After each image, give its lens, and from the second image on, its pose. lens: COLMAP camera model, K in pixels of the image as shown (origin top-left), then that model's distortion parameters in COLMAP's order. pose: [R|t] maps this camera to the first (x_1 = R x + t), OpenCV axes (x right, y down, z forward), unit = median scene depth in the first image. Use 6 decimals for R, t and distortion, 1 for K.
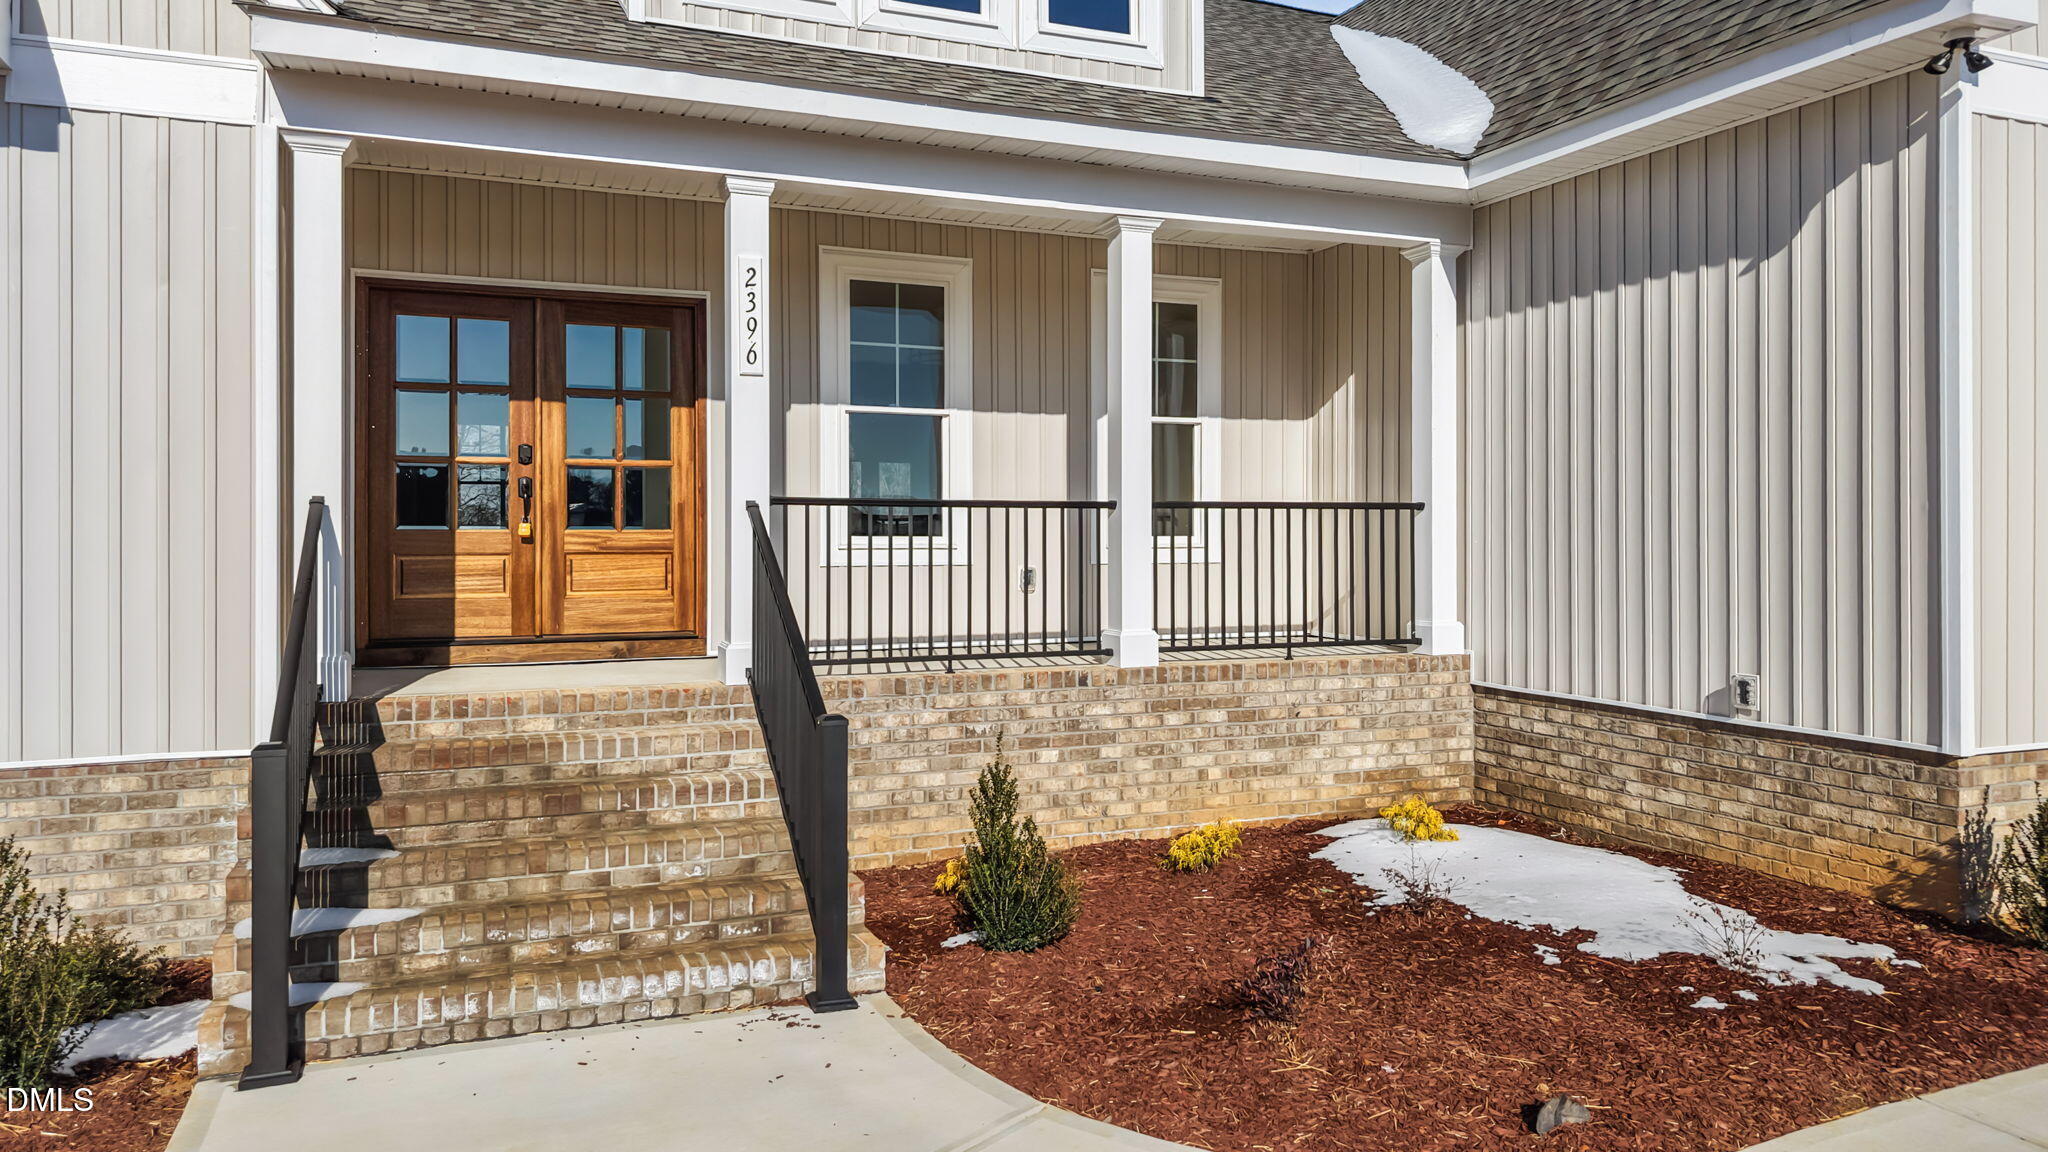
lens RADIAL K [[1405.1, 0, 1028.6], [0, 1405.1, 538.2], [0, 0, 1]] dist [-0.002952, -0.005340]
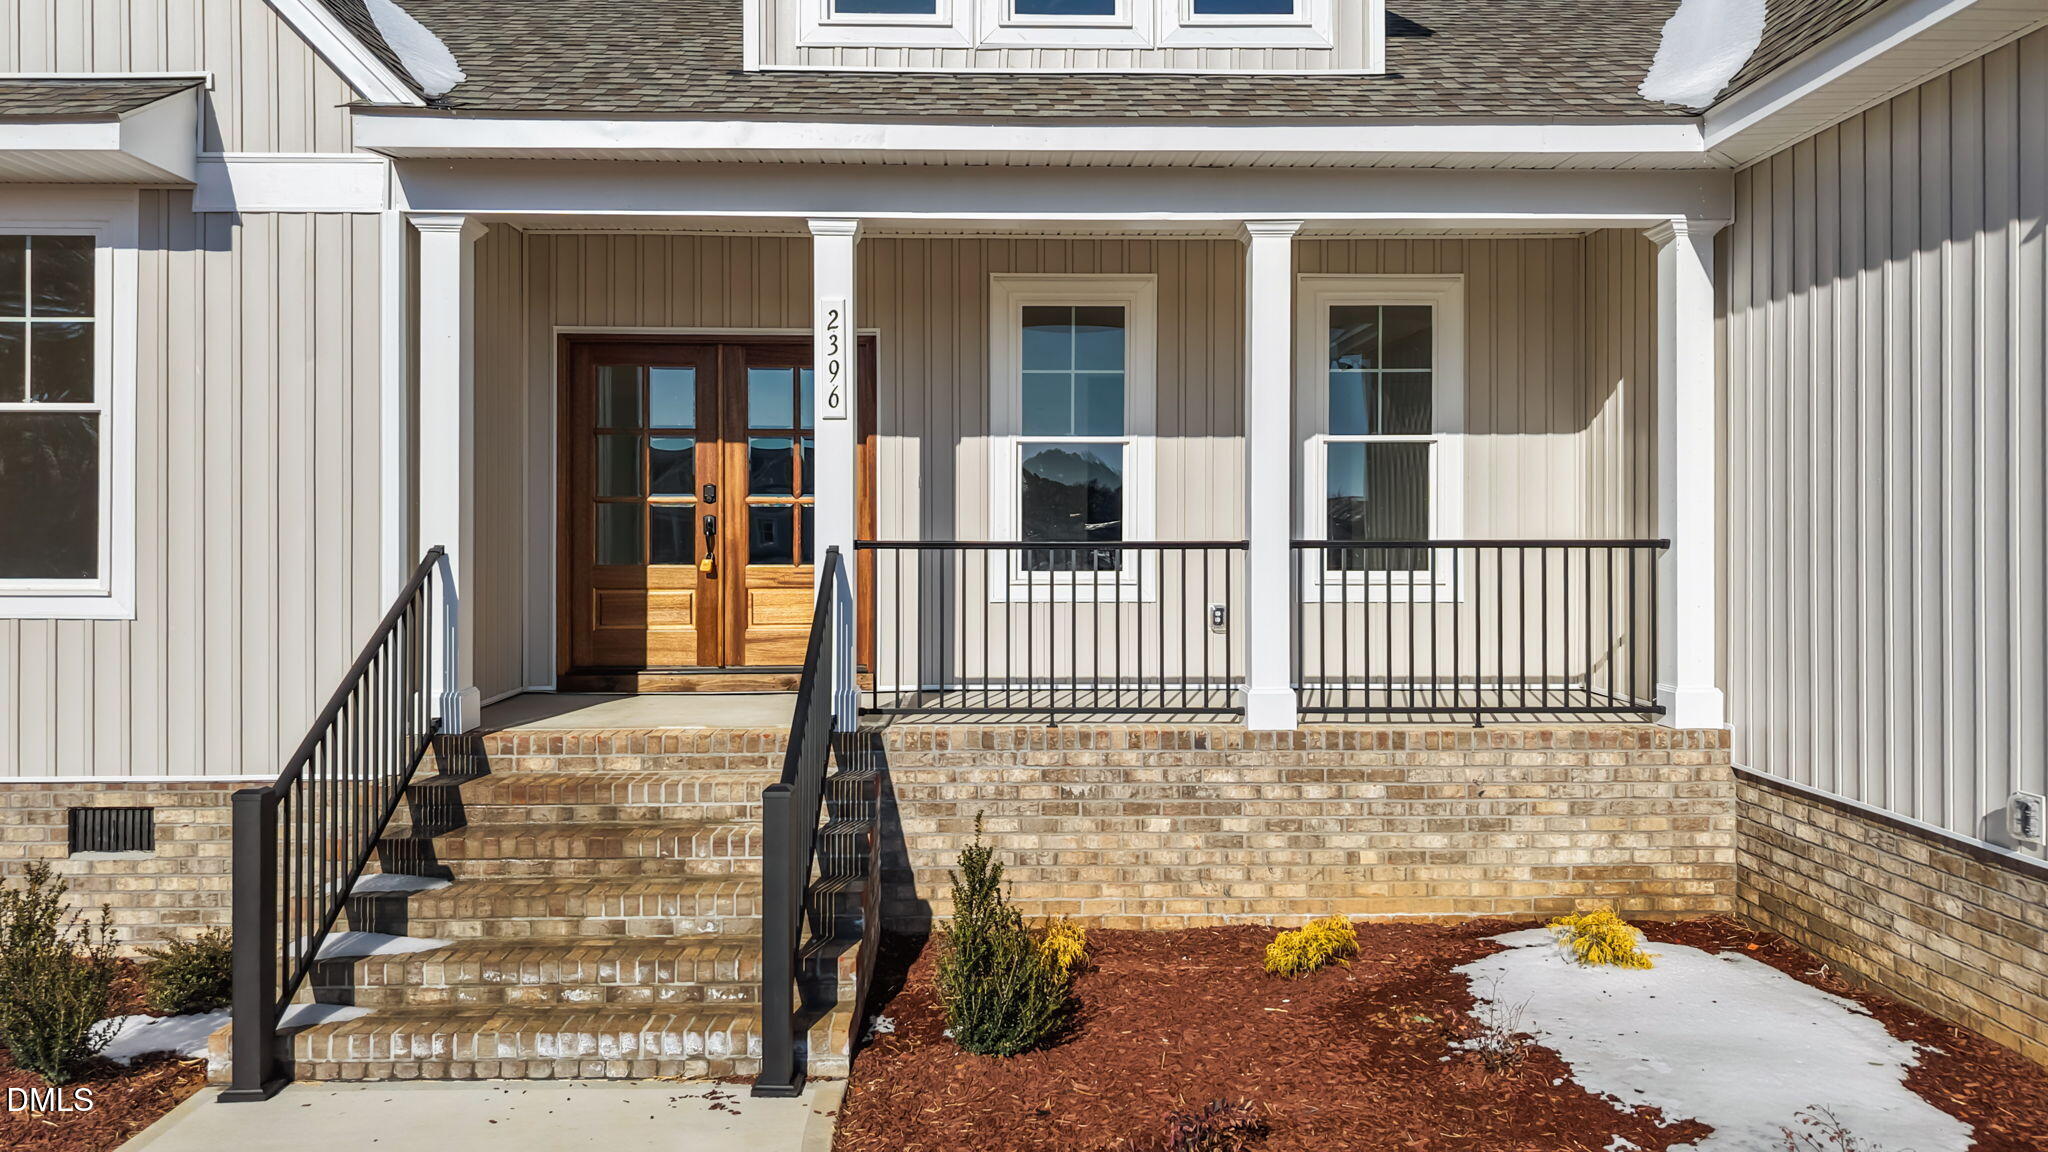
lens RADIAL K [[1400.5, 0, 1017.3], [0, 1400.5, 527.6], [0, 0, 1]] dist [0.001277, -0.008658]
pose [[0.931173, -0.000917, -0.364576, 0.269159], [-0.000755, 0.999990, -0.004445, -0.033856], [0.364577, 0.004414, 0.931163, 0.128427]]
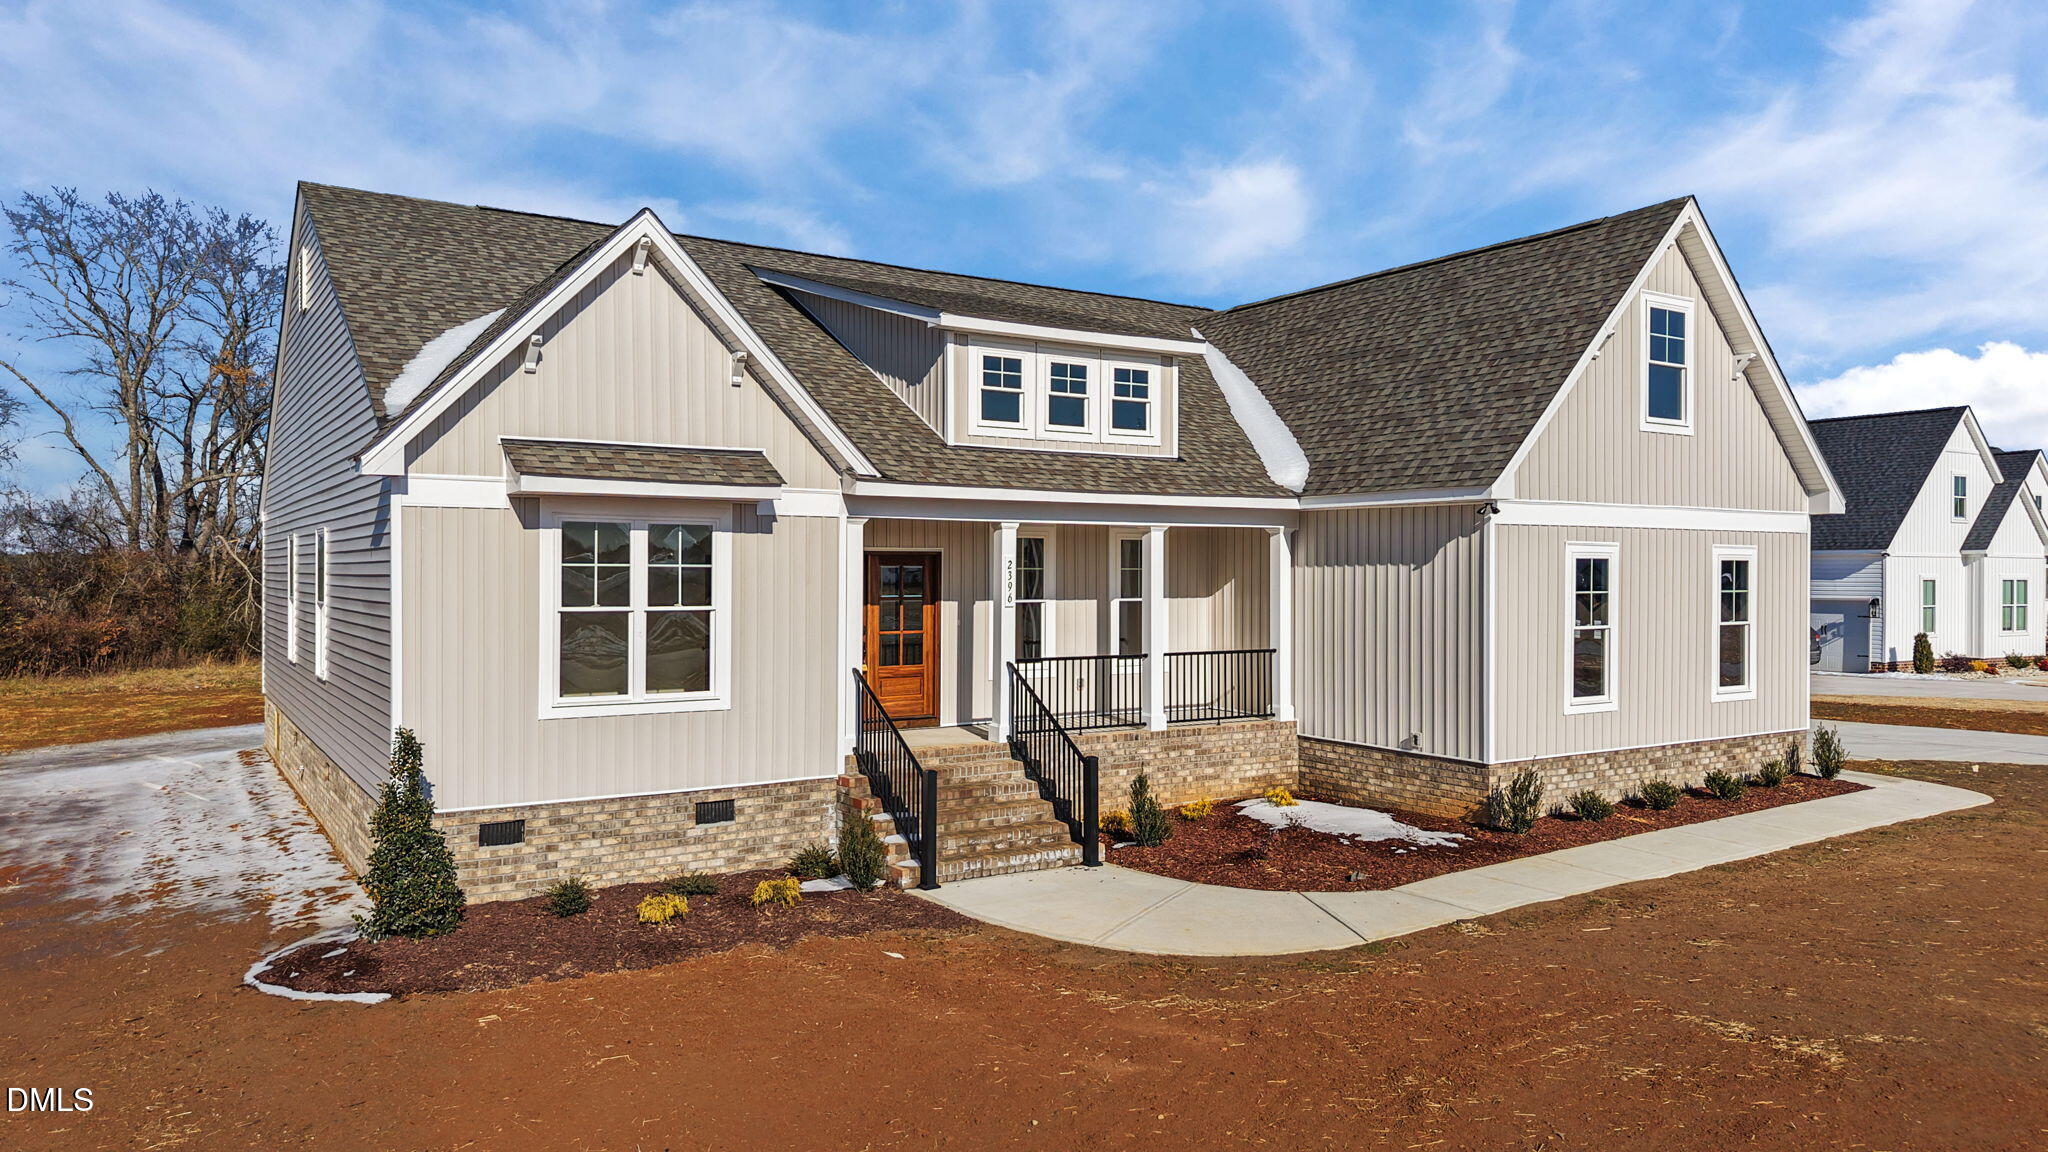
lens RADIAL K [[1372.3, 0, 1024.0], [0, 1372.3, 576.0], [0, 0, 1]] dist [0.070425, -0.075431]
pose [[0.984145, 0.003766, 0.177328, -0.551540], [-0.004527, 0.999982, 0.003891, -0.170700], [-0.177311, -0.004632, 0.984144, -1.166071]]
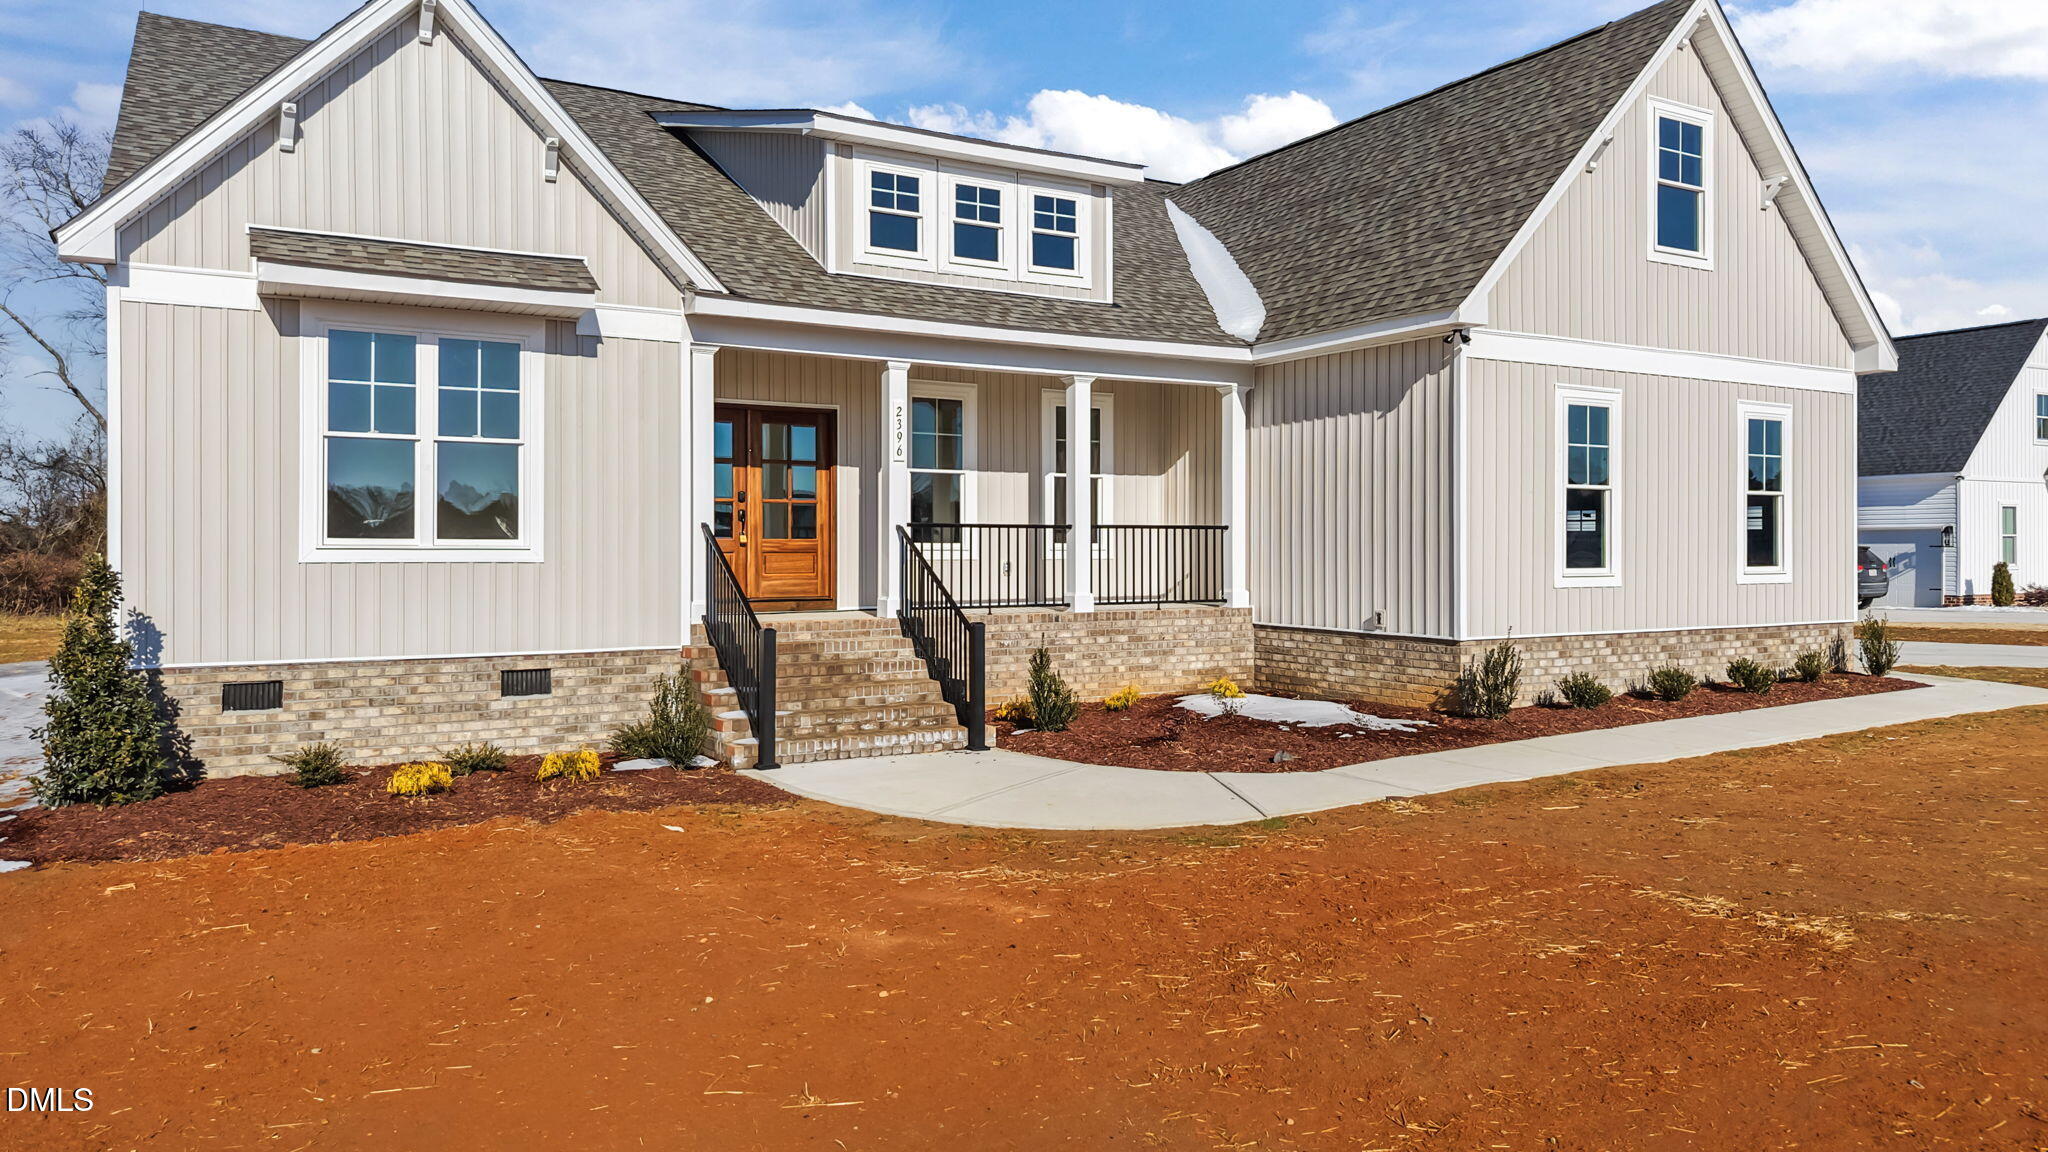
lens RADIAL K [[1381.4, 0, 1020.5], [0, 1381.4, 544.9], [0, 0, 1]] dist [0.028267, -0.004501]
pose [[0.990945, 0.002285, 0.134247, -0.277405], [-0.002105, 0.999997, -0.001486, 0.003951], [-0.134250, 0.001190, 0.990947, -0.908786]]
